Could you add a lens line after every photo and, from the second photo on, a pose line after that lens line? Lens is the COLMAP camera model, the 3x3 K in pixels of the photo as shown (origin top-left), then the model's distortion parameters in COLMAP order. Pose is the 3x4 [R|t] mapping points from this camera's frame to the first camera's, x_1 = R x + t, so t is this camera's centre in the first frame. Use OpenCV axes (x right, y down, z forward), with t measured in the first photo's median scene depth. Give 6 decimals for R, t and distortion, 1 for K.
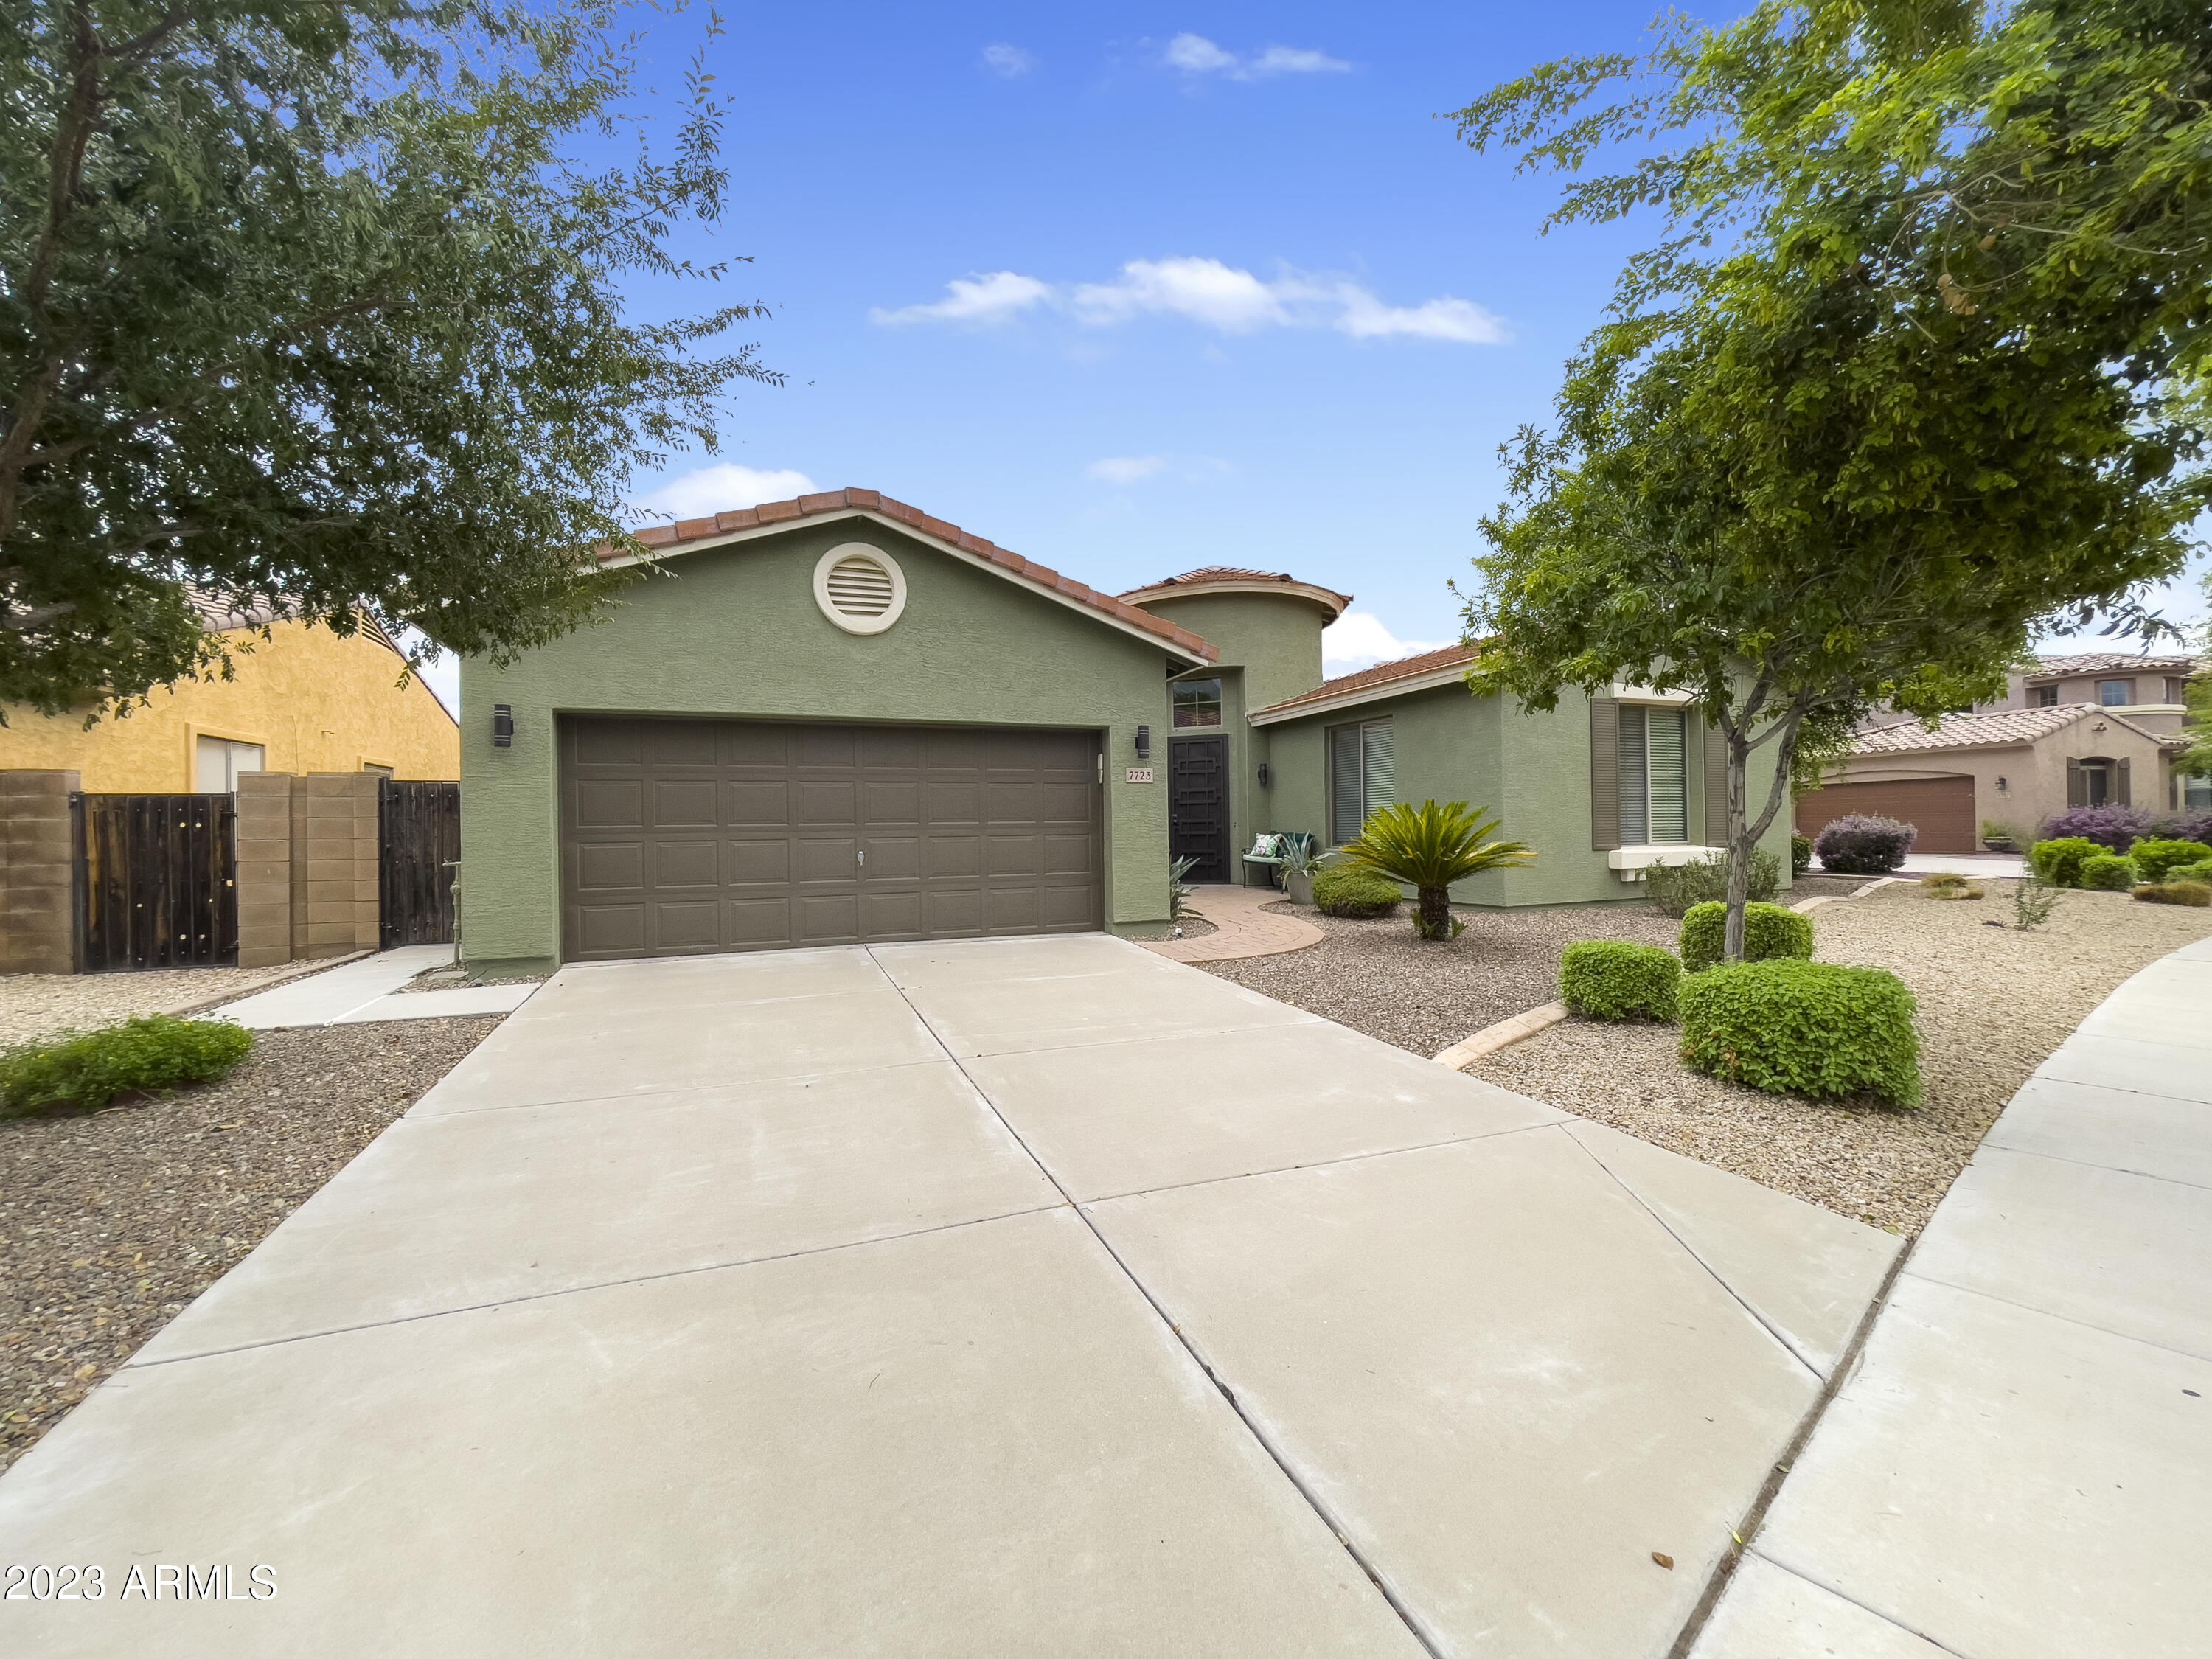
lens RADIAL K [[891.9, 0, 1106.0], [0, 891.9, 829.5], [0, 0, 1]] dist [-0.002157, -0.000262]
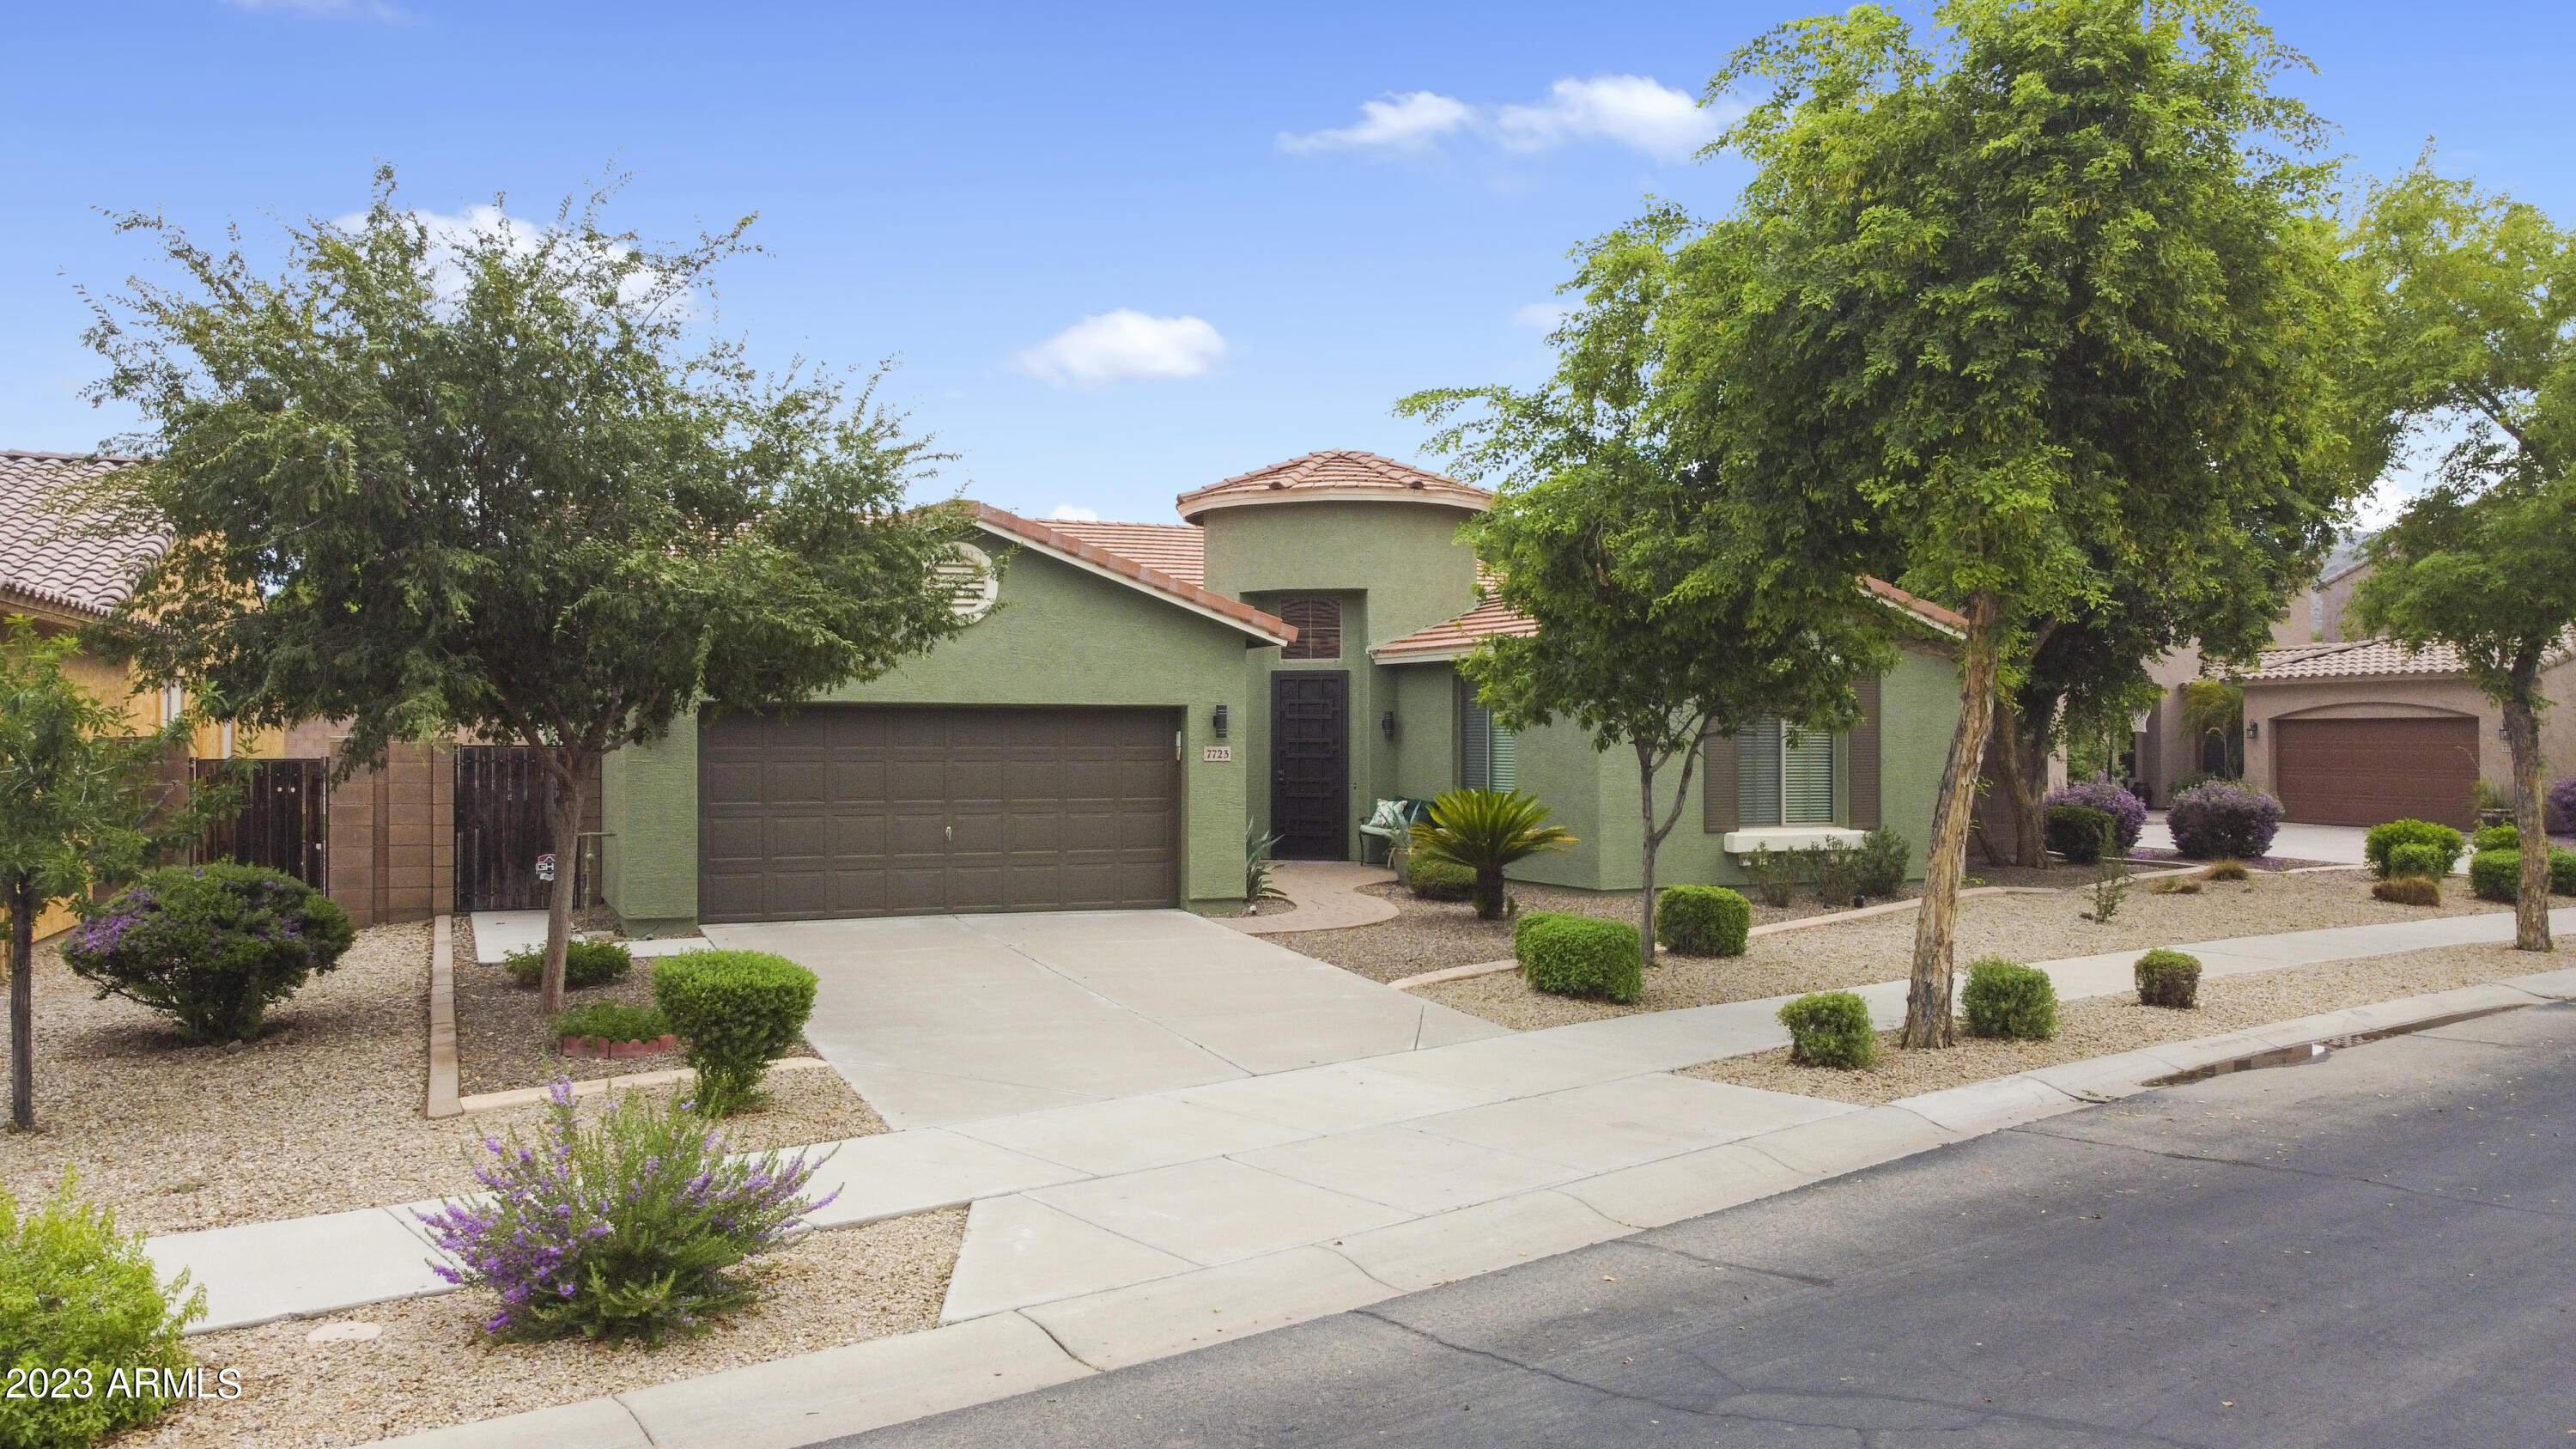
lens RADIAL K [[2025.6, 0, 1288.0], [0, 2025.6, 724.5], [0, 0, 1]] dist [0.011866, 0.000367]
pose [[0.999354, 0.018387, 0.030888, 0.046704], [-0.018416, 0.999830, 0.000661, -0.097601], [-0.030871, -0.001230, 0.999523, -1.305371]]
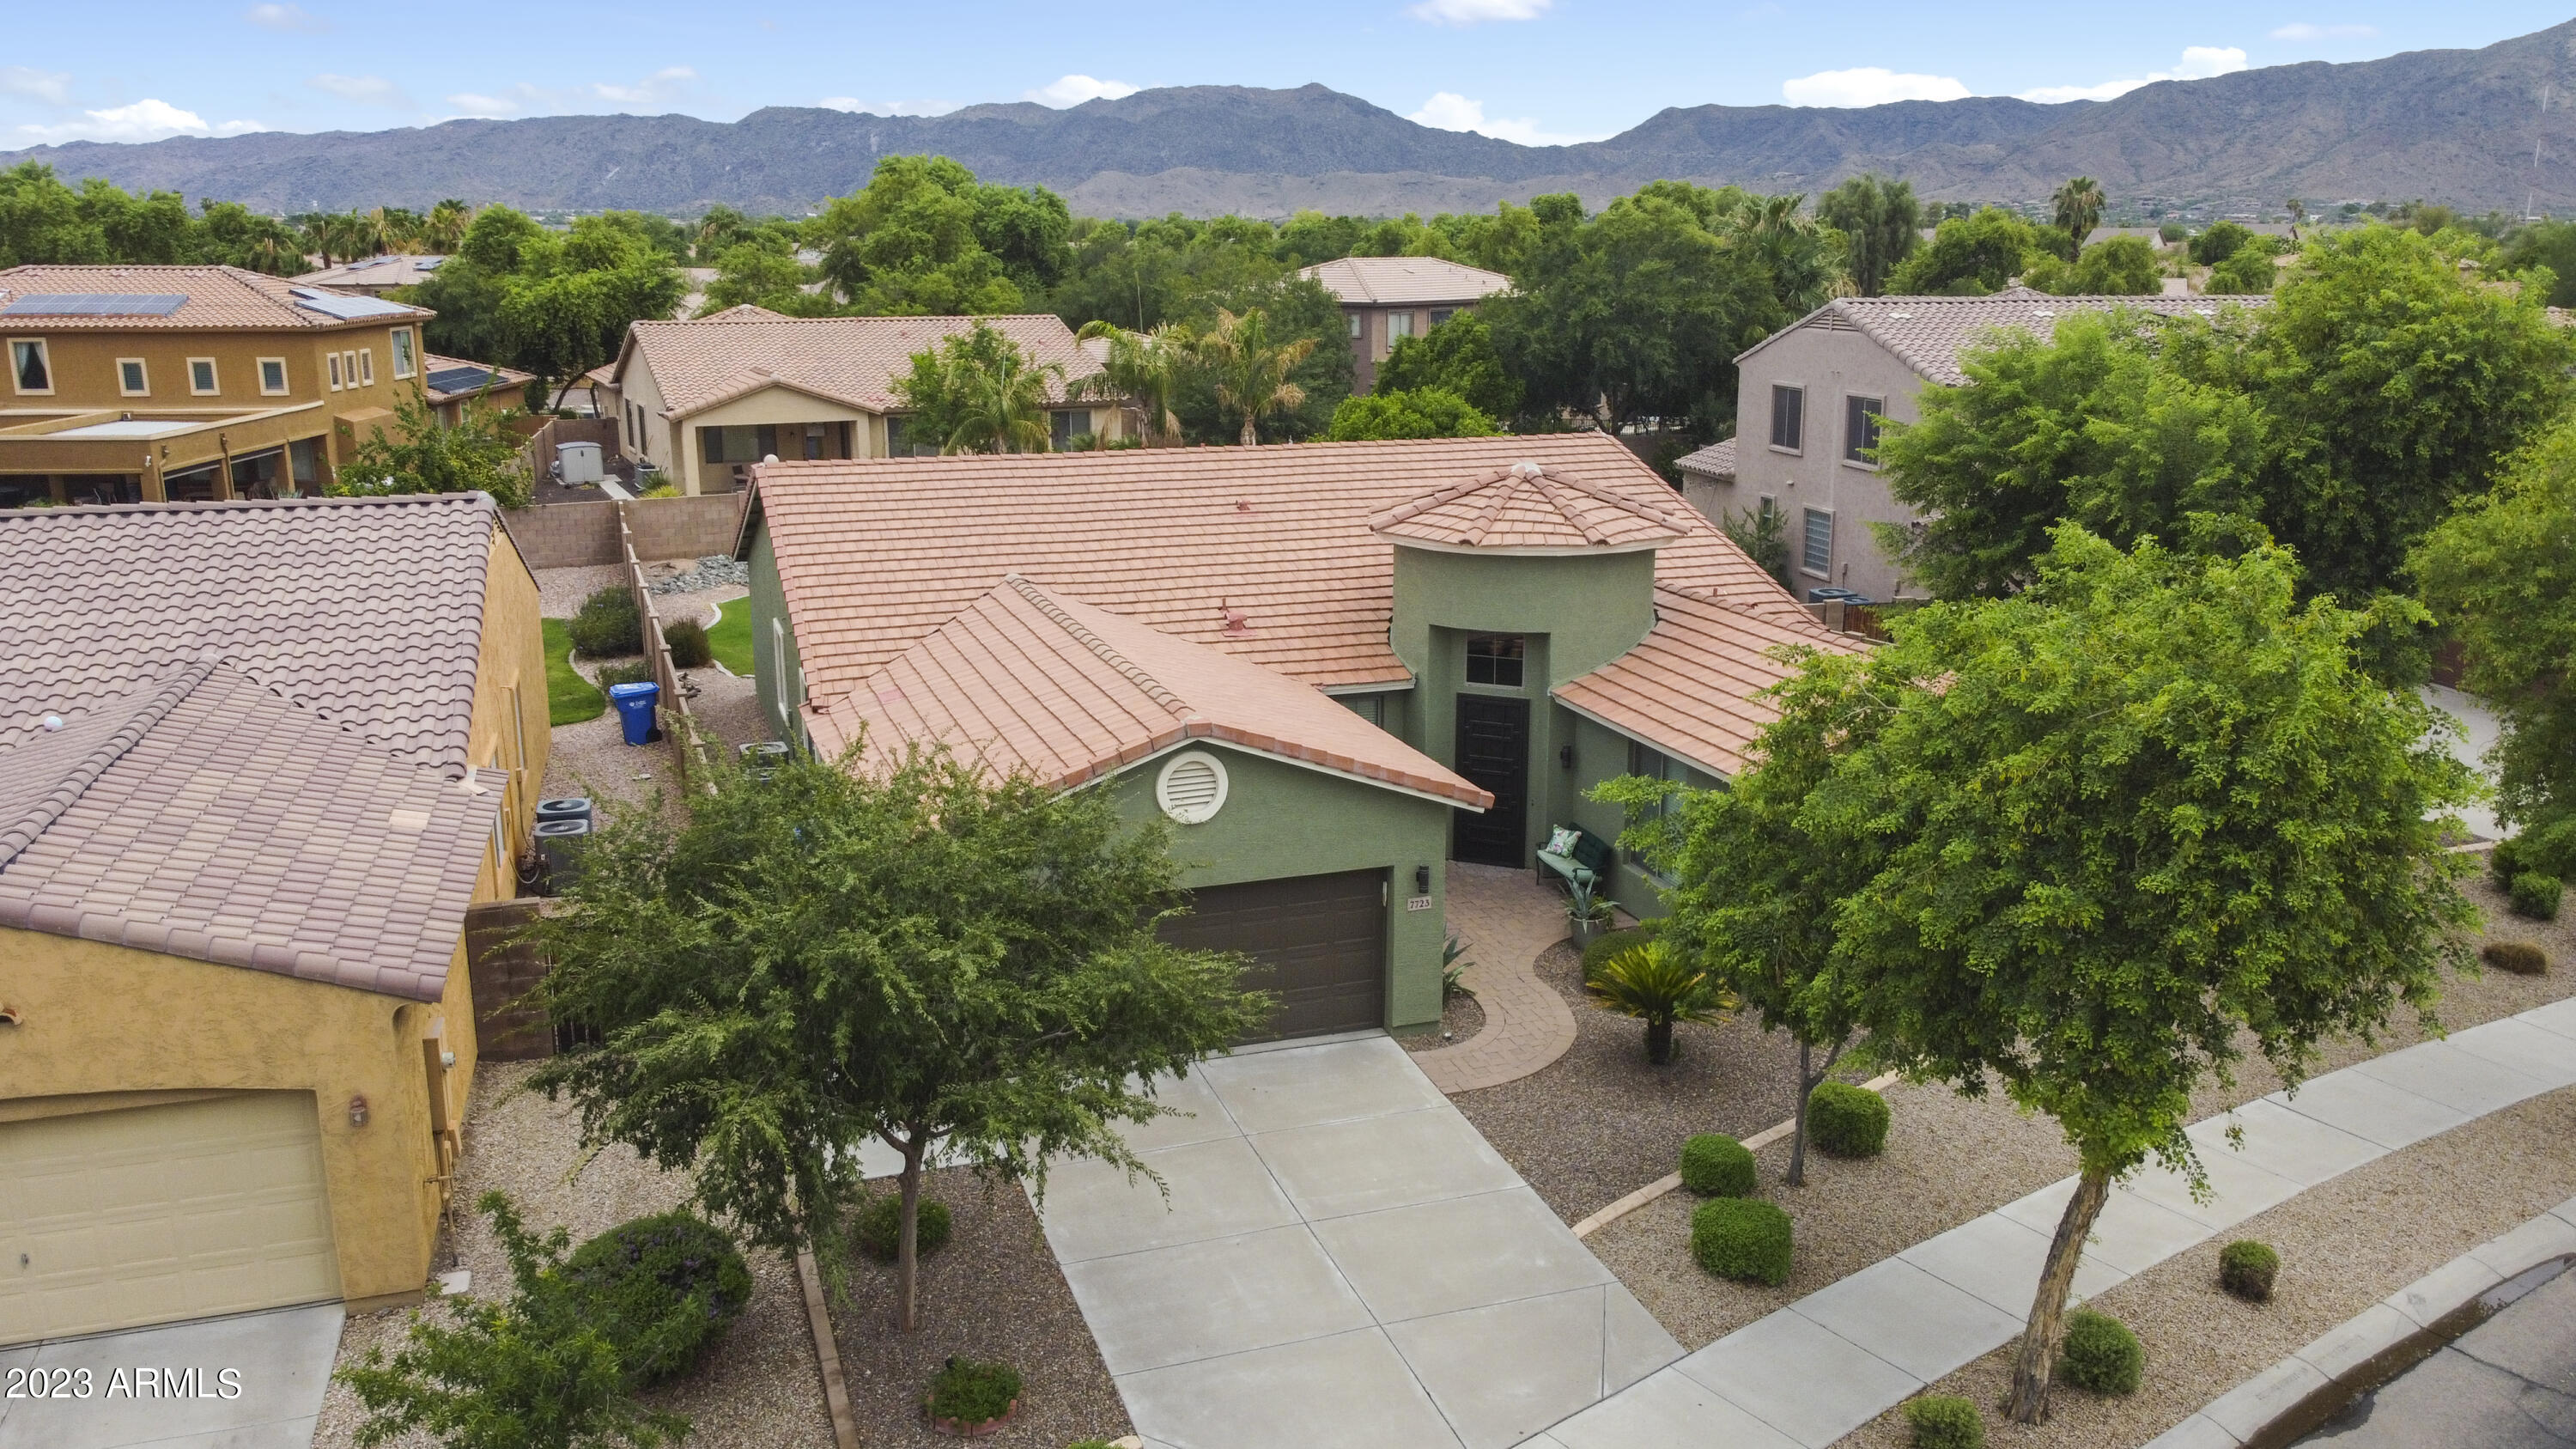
lens RADIAL K [[2025.6, 0, 1288.0], [0, 2025.6, 724.5], [0, 0, 1]] dist [0.011866, 0.000367]
pose [[0.999133, 0.029228, -0.029654, -0.059773], [-0.020657, 0.966337, 0.256450, -0.945634], [0.036151, -0.255615, 0.966103, -1.450336]]
